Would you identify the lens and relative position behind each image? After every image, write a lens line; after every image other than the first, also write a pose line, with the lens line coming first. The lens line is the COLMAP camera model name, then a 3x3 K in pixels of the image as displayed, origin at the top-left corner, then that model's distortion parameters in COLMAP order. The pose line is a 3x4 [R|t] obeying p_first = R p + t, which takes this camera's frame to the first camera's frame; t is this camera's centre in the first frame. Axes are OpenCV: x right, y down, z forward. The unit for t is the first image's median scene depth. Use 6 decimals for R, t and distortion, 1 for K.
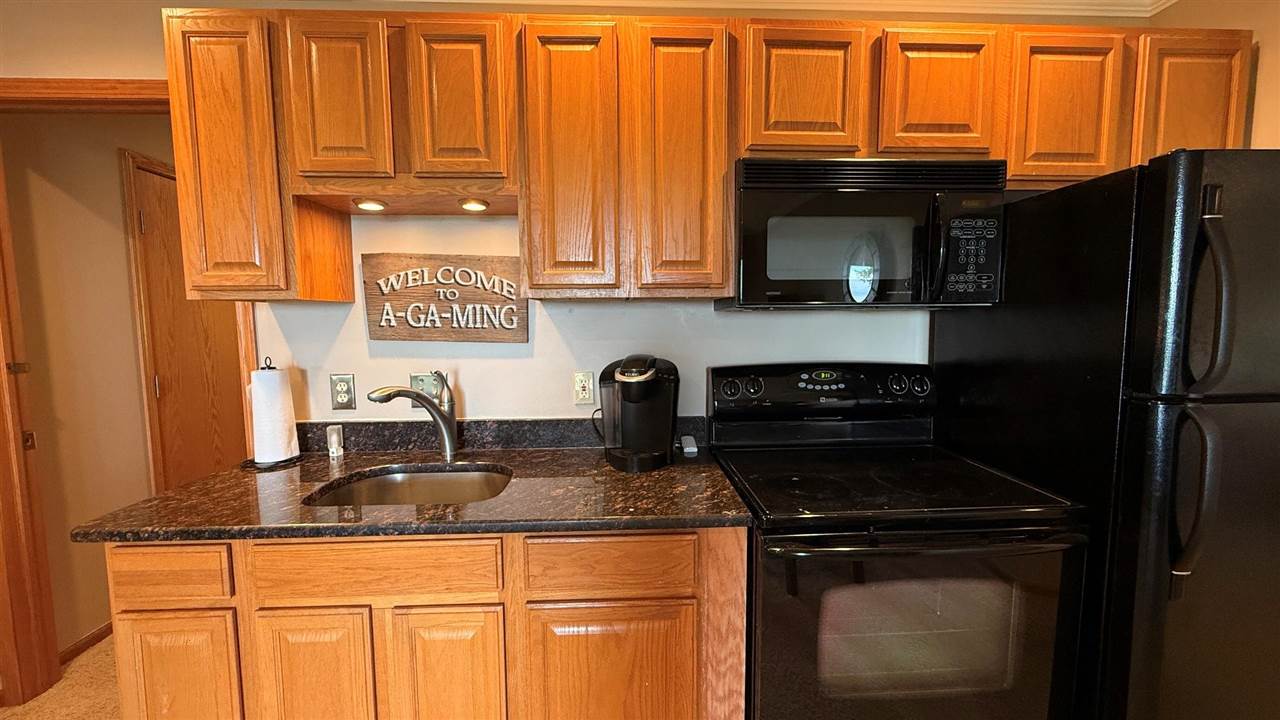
lens RADIAL K [[508.6, 0, 641.5], [0, 508.6, 361.5], [0, 0, 1]] dist [0.002987, -0.000002]
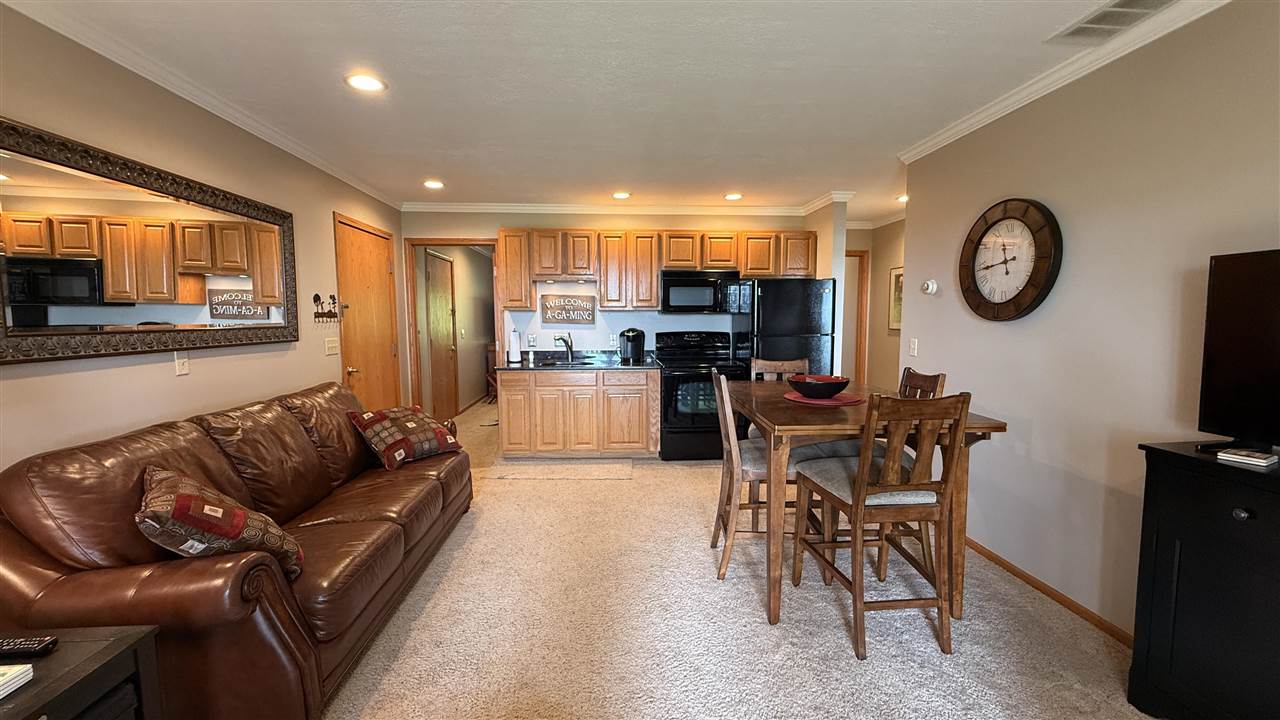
lens RADIAL K [[508.6, 0, 641.5], [0, 508.6, 361.5], [0, 0, 1]] dist [0.002987, -0.000002]
pose [[0.999657, 0.002777, 0.026034, -0.027811], [-0.002804, 0.999996, 0.001007, 0.193139], [-0.026032, -0.001080, 0.999661, -2.179808]]
